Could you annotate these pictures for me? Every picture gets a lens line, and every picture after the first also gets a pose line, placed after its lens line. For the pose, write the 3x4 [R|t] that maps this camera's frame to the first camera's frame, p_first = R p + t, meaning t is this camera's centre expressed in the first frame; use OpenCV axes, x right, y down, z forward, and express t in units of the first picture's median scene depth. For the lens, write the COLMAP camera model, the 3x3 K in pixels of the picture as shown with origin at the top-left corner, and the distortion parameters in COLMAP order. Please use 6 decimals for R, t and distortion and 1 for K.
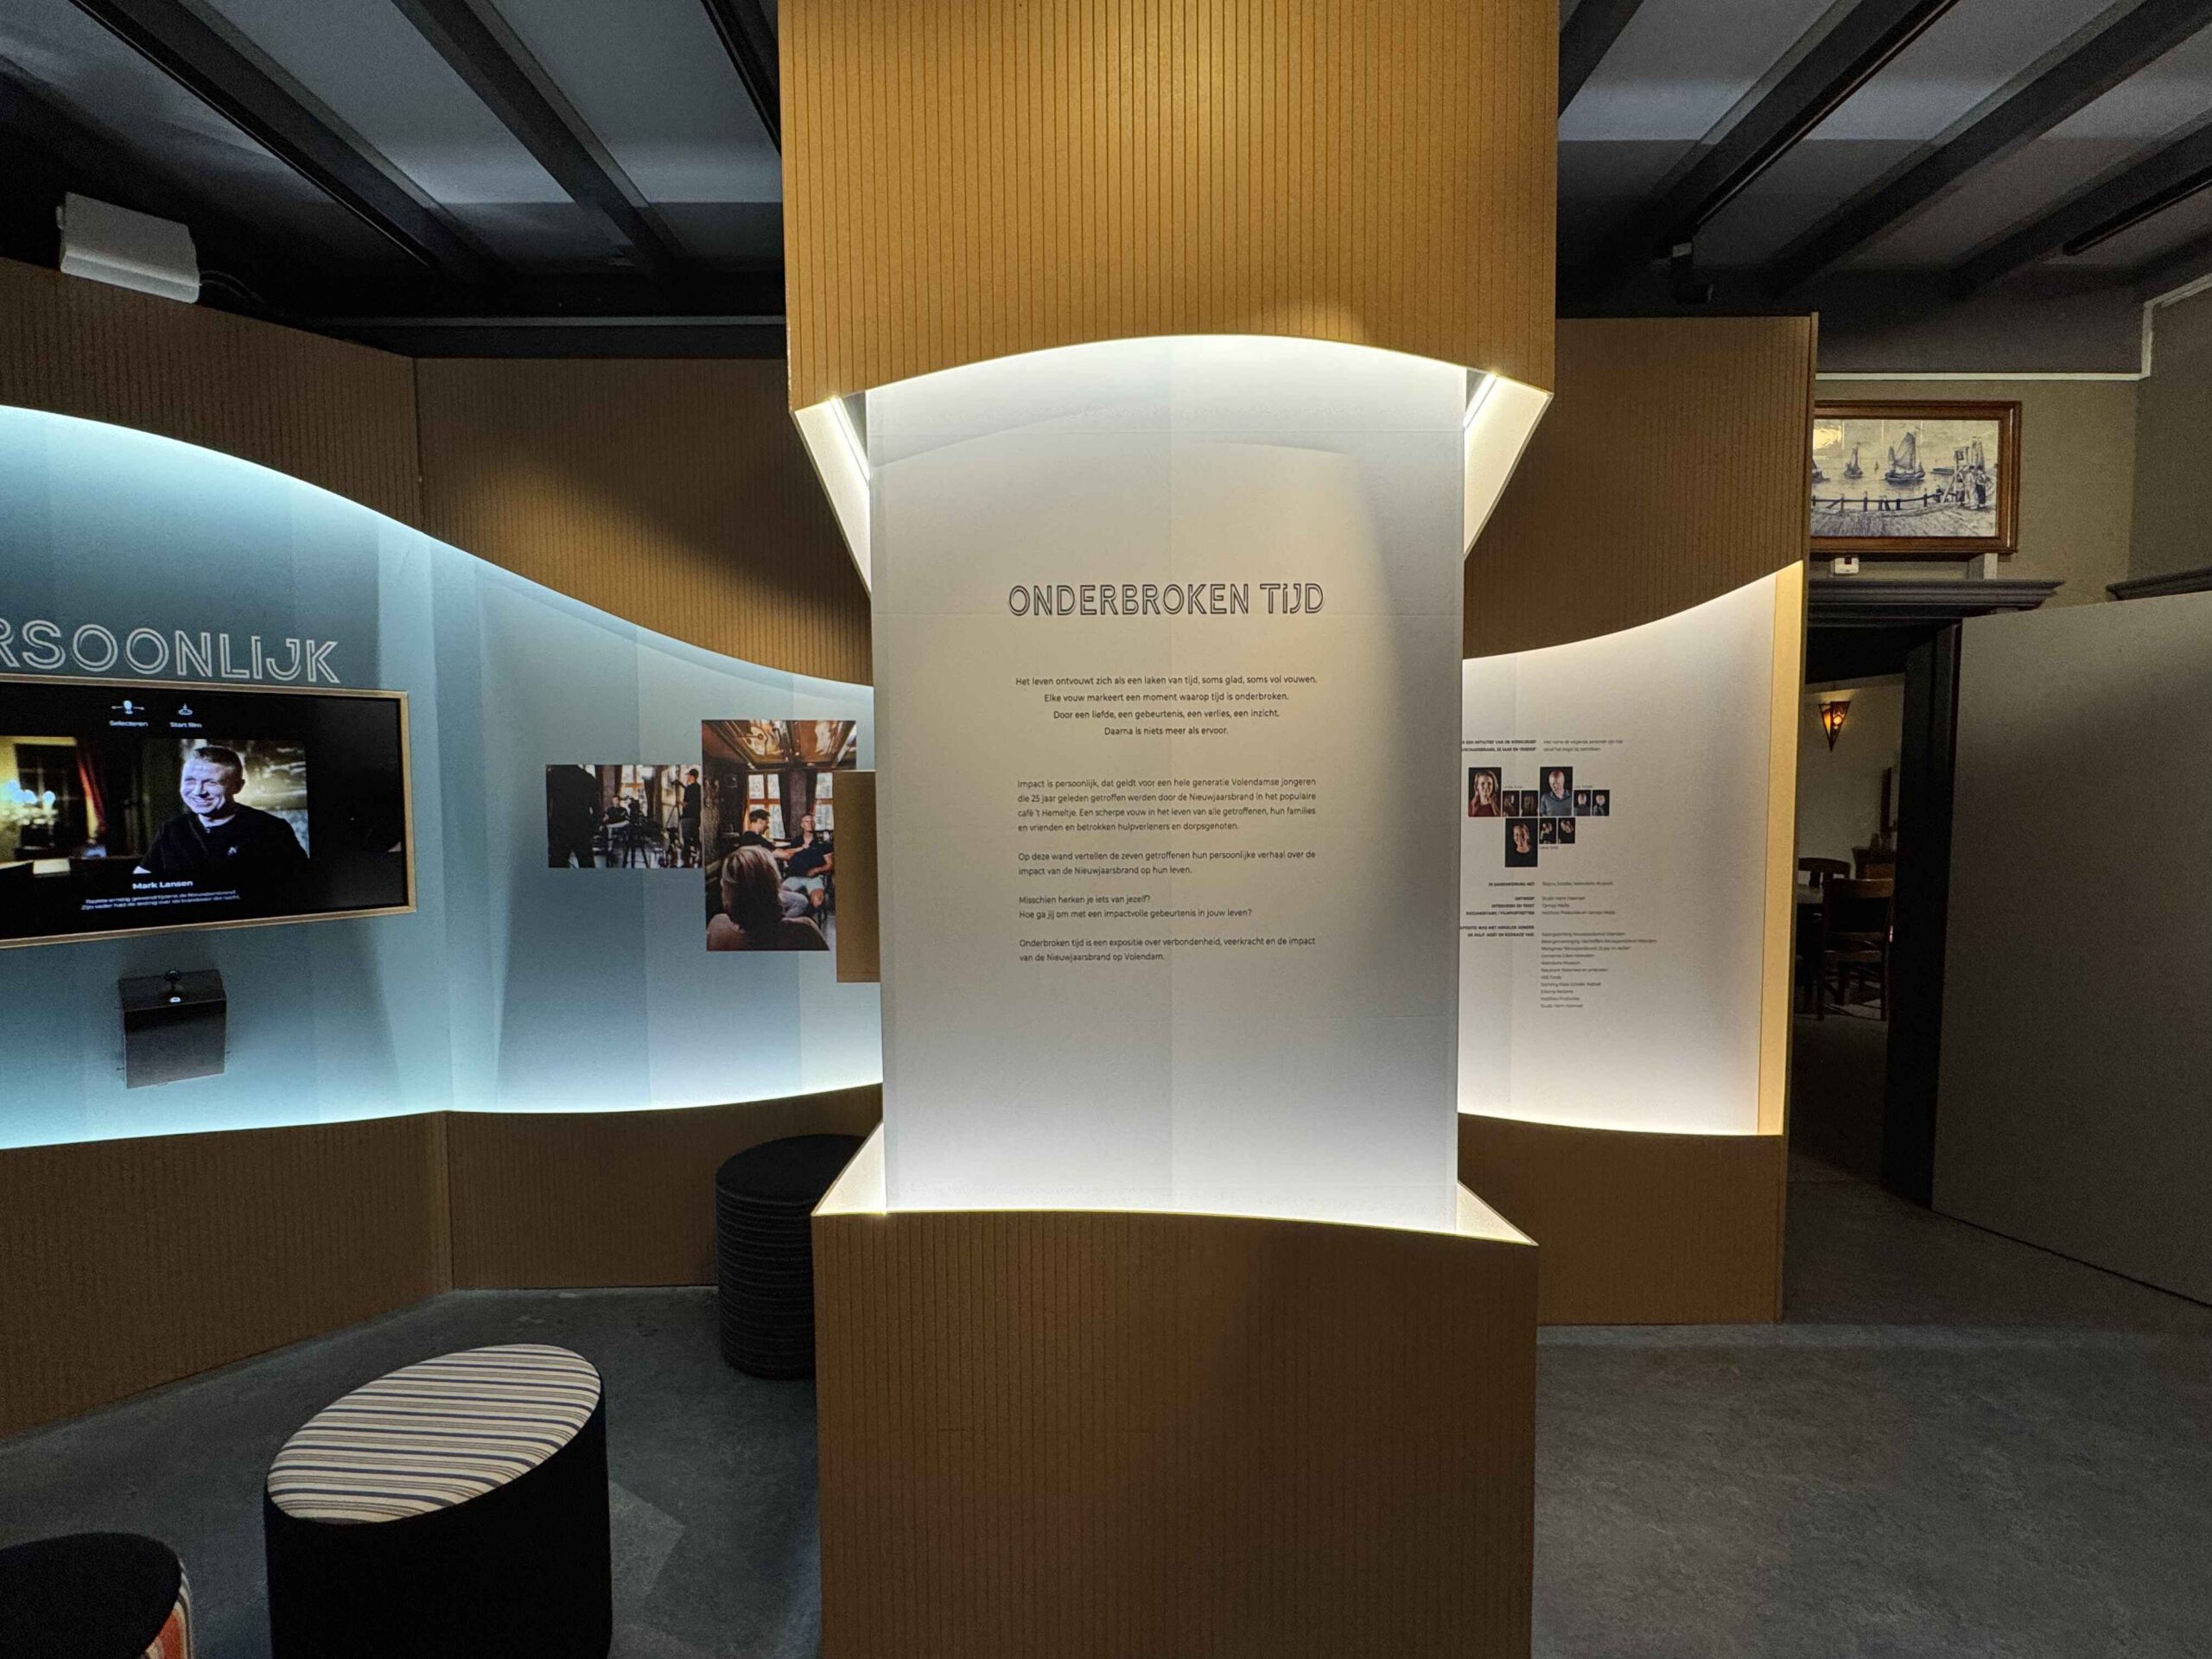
lens RADIAL K [[1026.6, 0, 1101.4], [0, 1026.6, 829.6], [0, 0, 1]] dist [-0.002692, -0.000194]
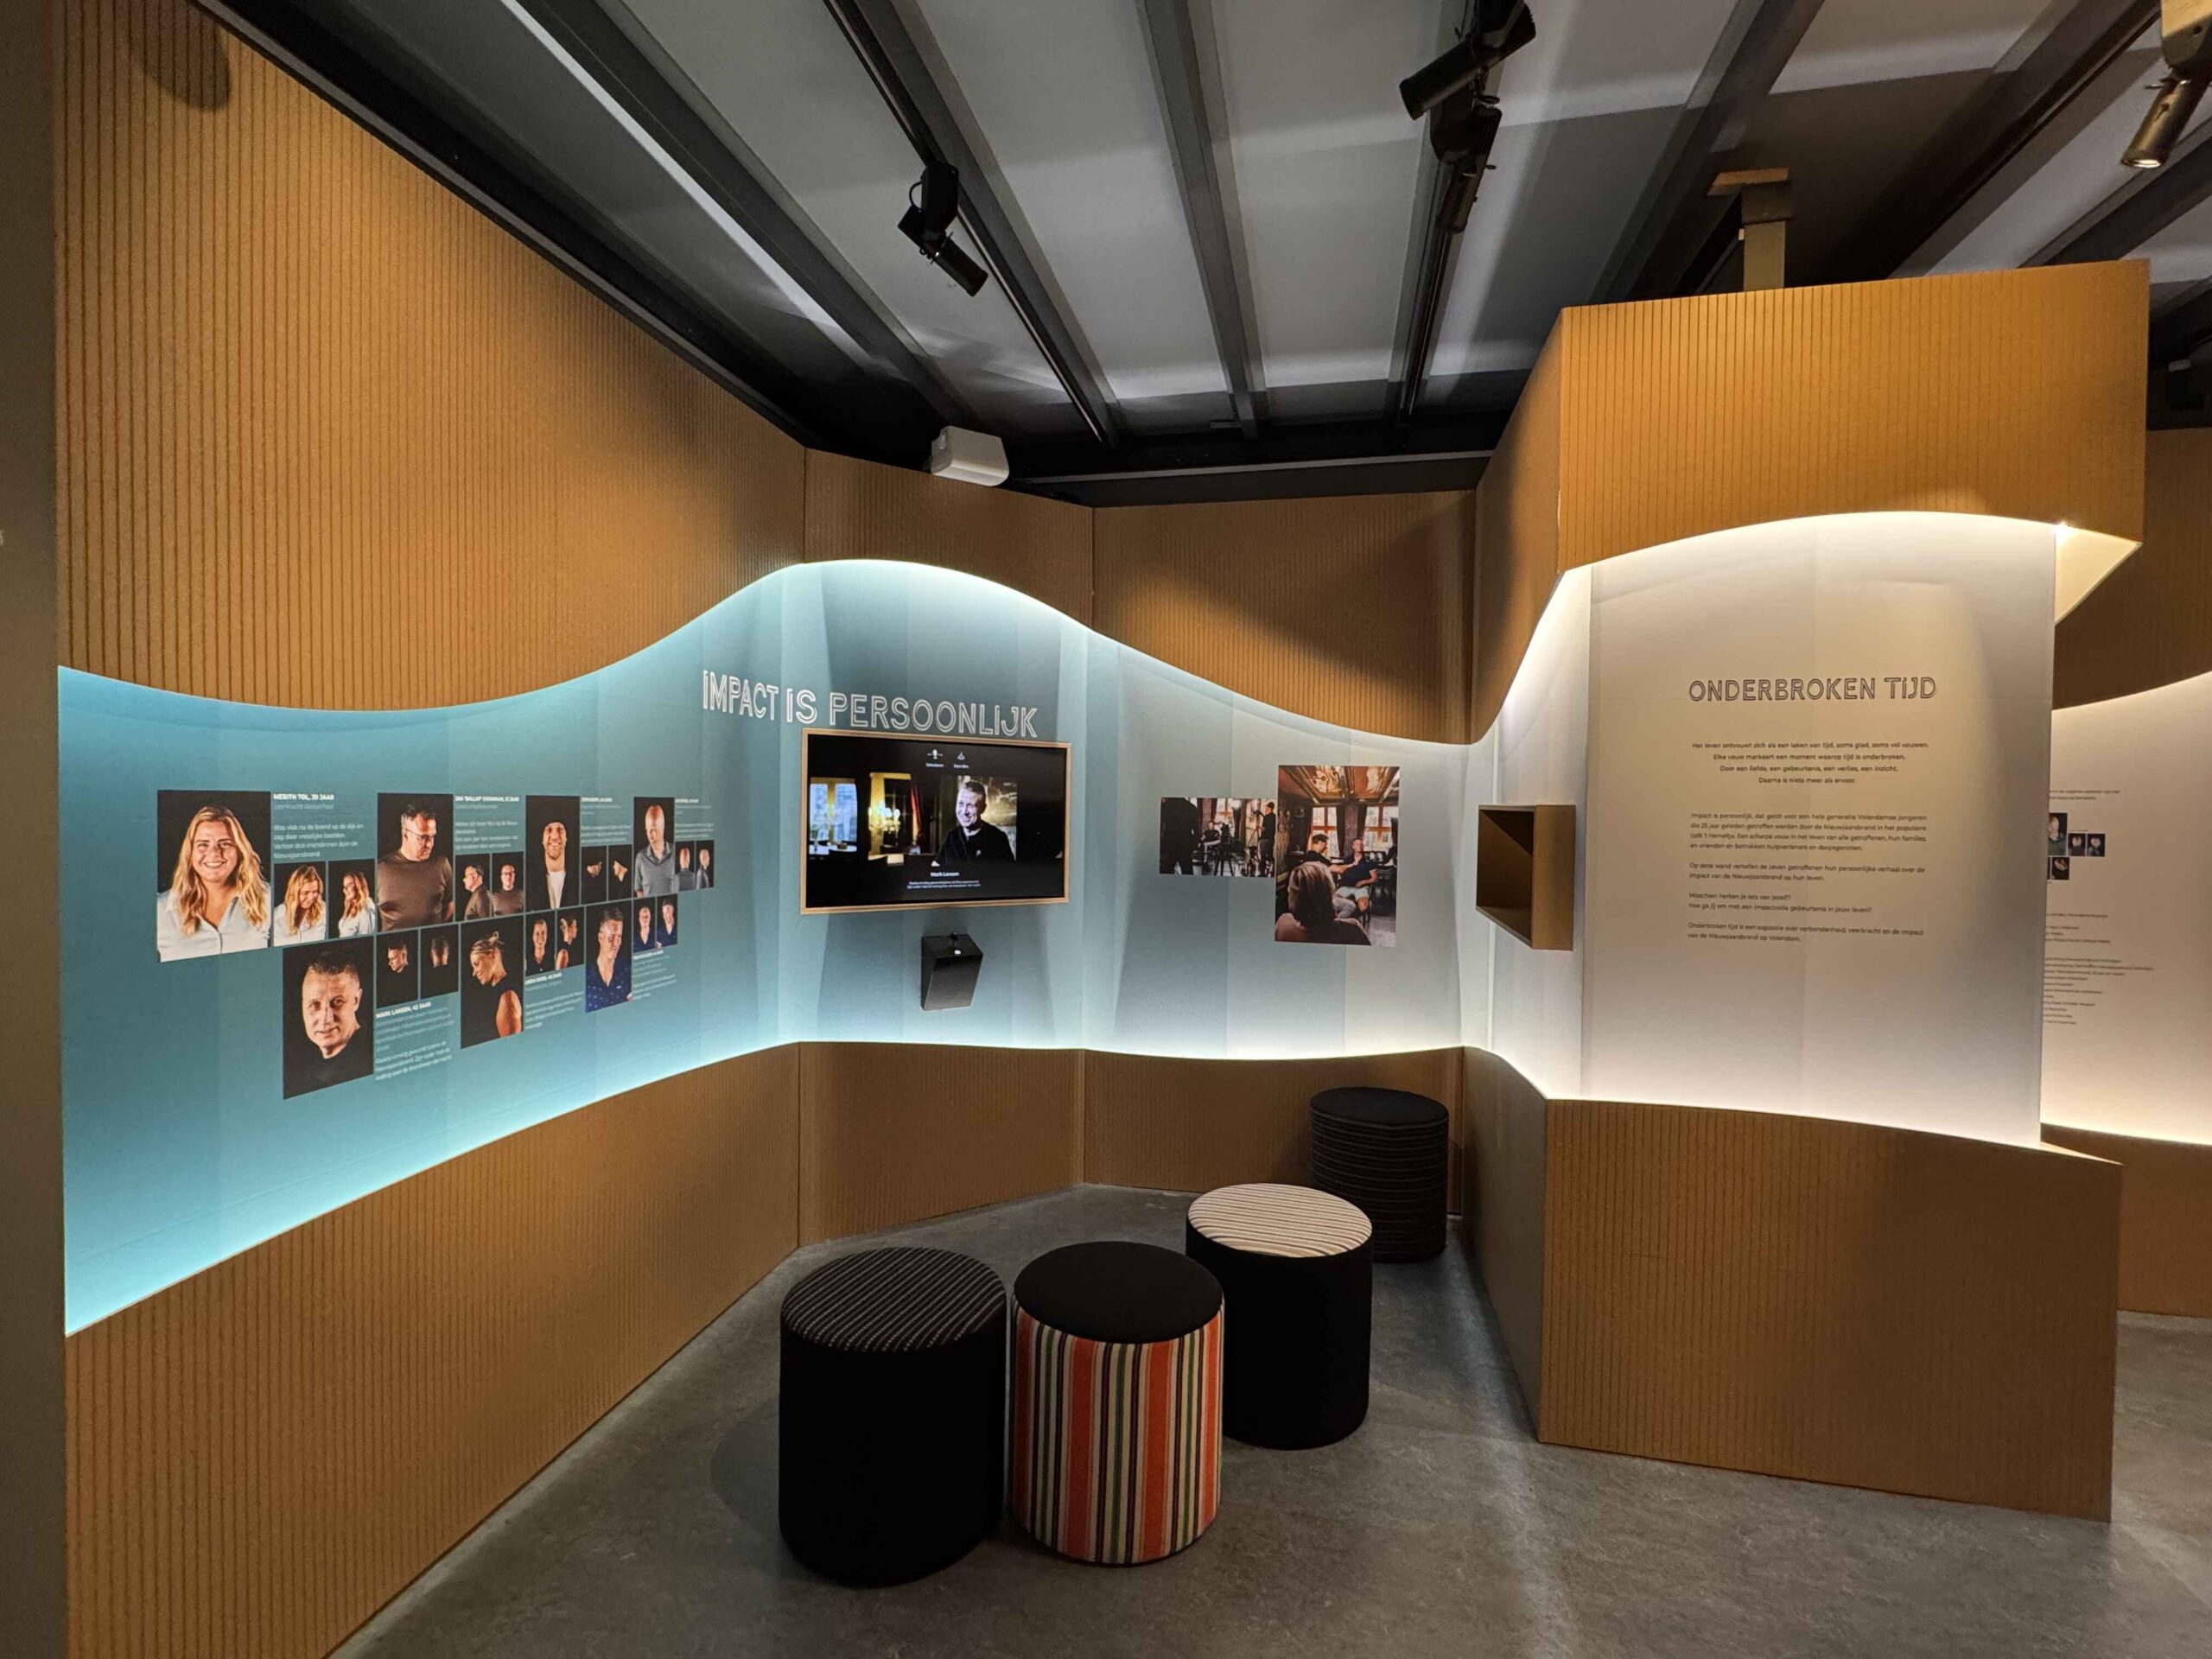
lens RADIAL K [[1026.6, 0, 1102.8], [0, 1026.6, 832.7], [0, 0, 1]] dist [-0.002692, -0.000194]
pose [[0.974399, 0.023465, -0.223599, -0.352868], [-0.031395, 0.998996, -0.031974, 0.032811], [0.222624, 0.038175, 0.974157, -0.375334]]
